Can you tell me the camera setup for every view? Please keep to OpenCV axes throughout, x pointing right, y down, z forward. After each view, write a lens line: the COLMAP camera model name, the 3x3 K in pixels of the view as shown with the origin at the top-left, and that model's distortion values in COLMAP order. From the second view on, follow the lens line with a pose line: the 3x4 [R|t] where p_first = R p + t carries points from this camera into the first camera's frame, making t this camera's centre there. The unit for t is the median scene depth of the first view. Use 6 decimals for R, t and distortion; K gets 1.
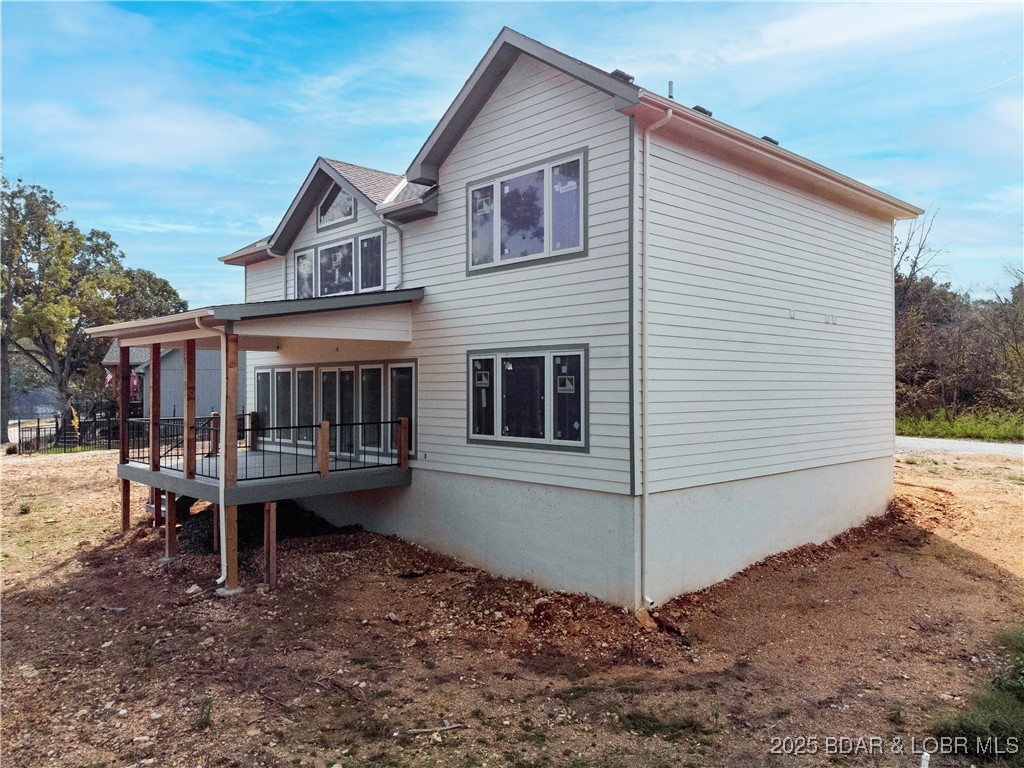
lens RADIAL K [[768.3, 0, 508.9], [0, 768.3, 382.4], [0, 0, 1]] dist [0.028799, -0.016223]
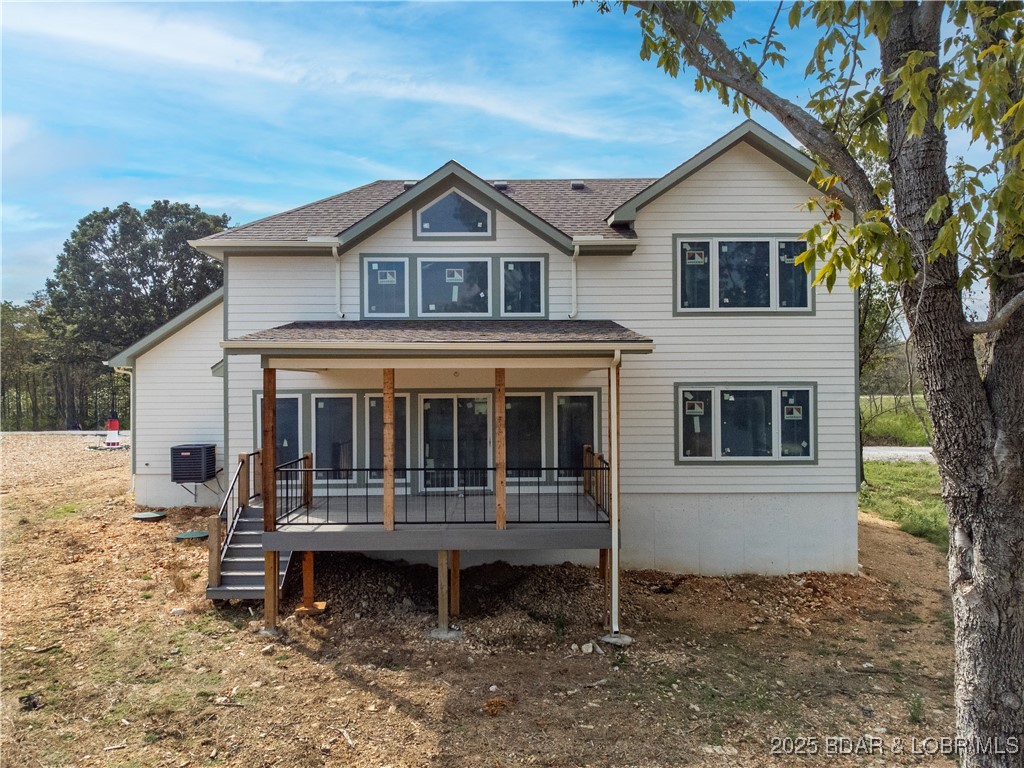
lens RADIAL K [[768.3, 0, 511.3], [0, 768.3, 384.3], [0, 0, 1]] dist [0.028799, -0.016223]
pose [[0.672995, 0.002159, 0.739644, -1.077437], [-0.001659, 0.999998, -0.001409, -0.037957], [-0.739645, -0.000278, 0.672997, 0.429726]]
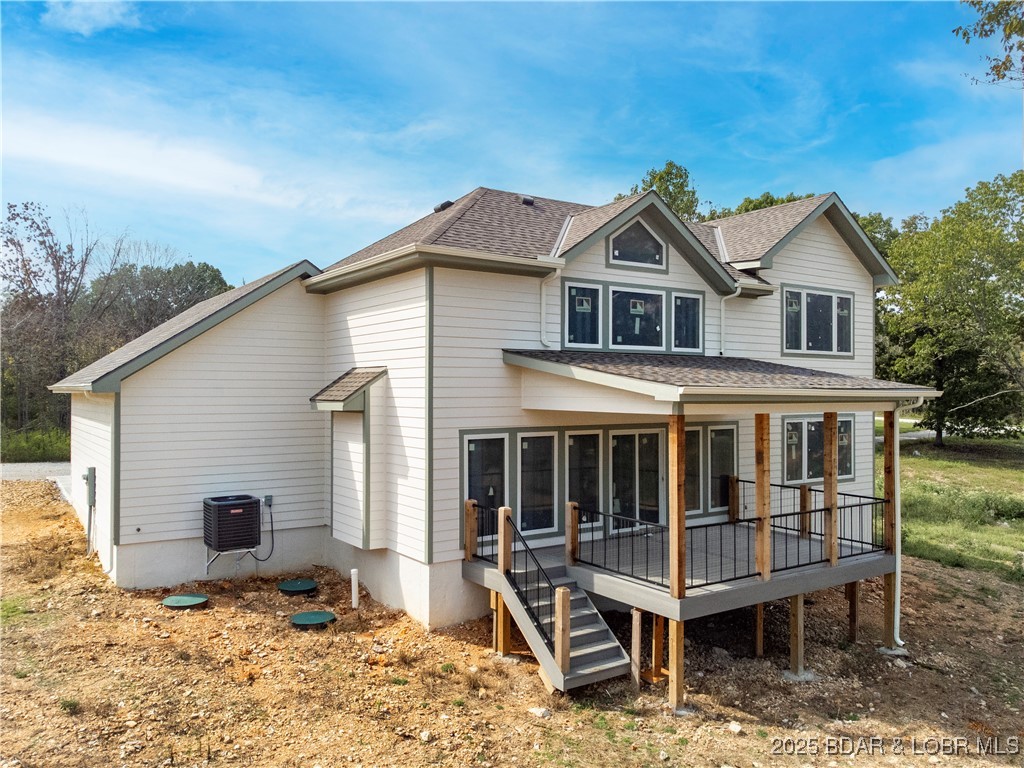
lens RADIAL K [[768.3, 0, 512.7], [0, 768.3, 388.4], [0, 0, 1]] dist [0.028799, -0.016223]
pose [[0.158511, 0.006392, 0.987337, -1.410821], [-0.009459, 0.999943, -0.004955, -0.077578], [-0.987312, -0.008554, 0.158562, 1.268026]]
